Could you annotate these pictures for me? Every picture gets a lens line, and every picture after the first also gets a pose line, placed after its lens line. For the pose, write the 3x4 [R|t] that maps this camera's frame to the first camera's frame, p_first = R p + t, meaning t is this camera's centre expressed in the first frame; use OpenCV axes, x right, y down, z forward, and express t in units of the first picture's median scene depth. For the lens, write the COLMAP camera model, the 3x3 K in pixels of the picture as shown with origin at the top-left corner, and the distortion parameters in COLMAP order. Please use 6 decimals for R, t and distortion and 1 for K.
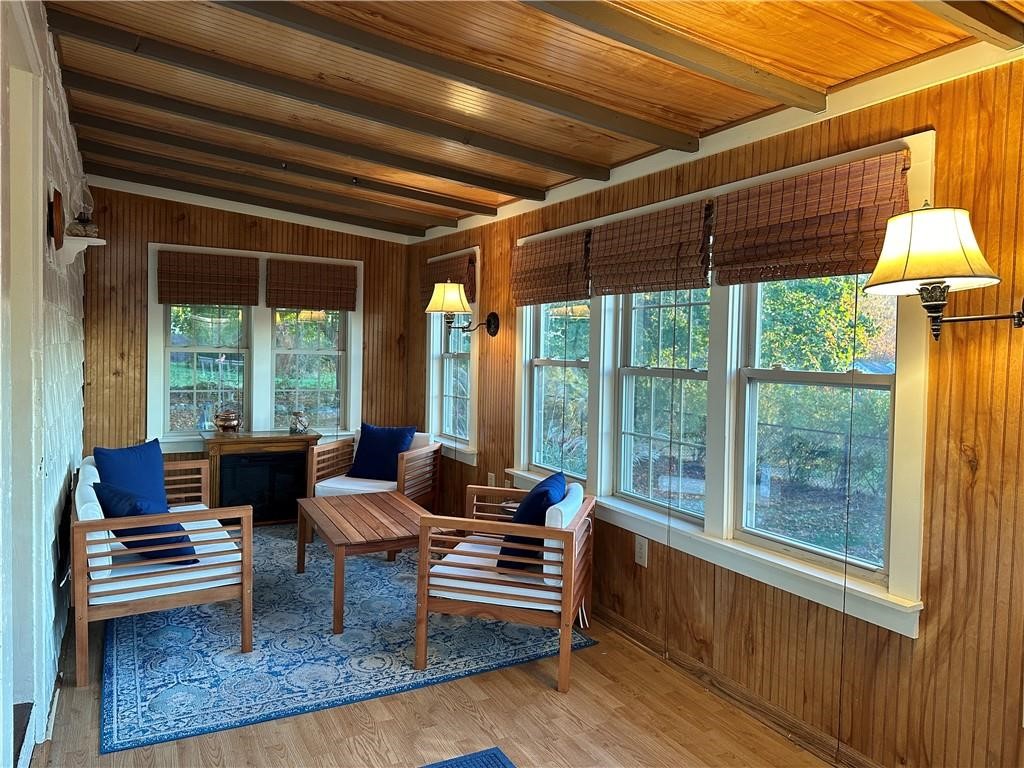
lens RADIAL K [[724.4, 0, 521.4], [0, 724.4, 382.9], [0, 0, 1]] dist [0.069806, -0.072707]
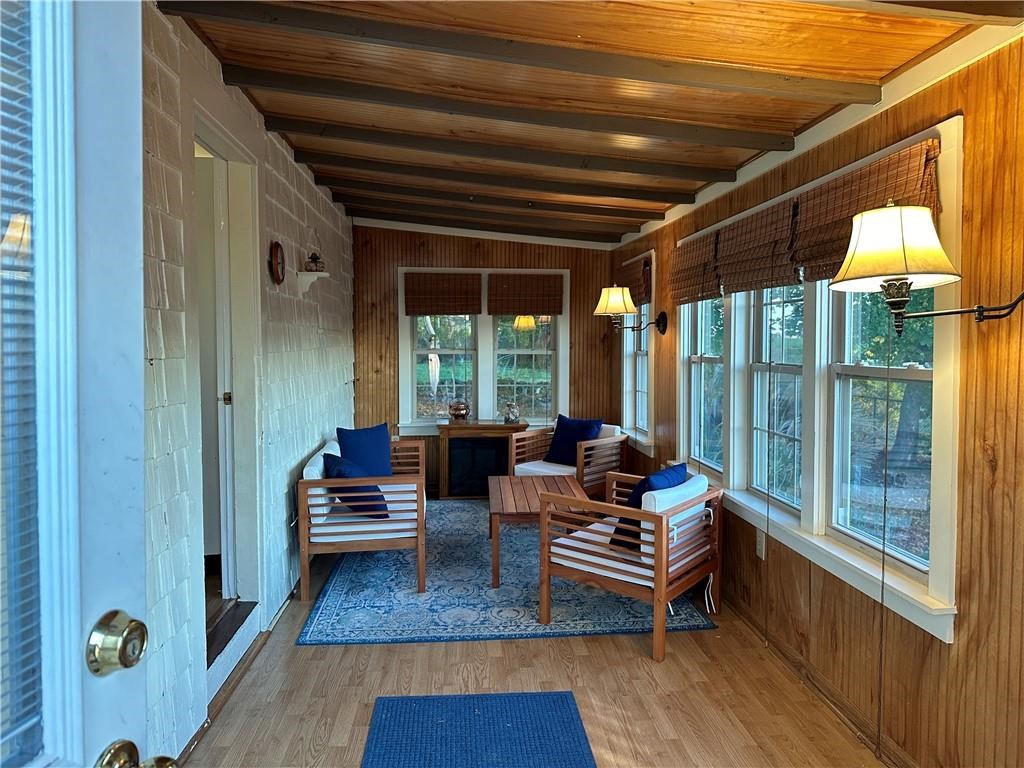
lens RADIAL K [[724.4, 0, 527.1], [0, 724.4, 382.4], [0, 0, 1]] dist [0.069806, -0.072707]
pose [[0.916838, 0.000795, -0.399259, 0.311275], [0.001426, 0.999985, 0.005264, -0.000719], [0.399258, -0.005395, 0.916823, -0.078118]]
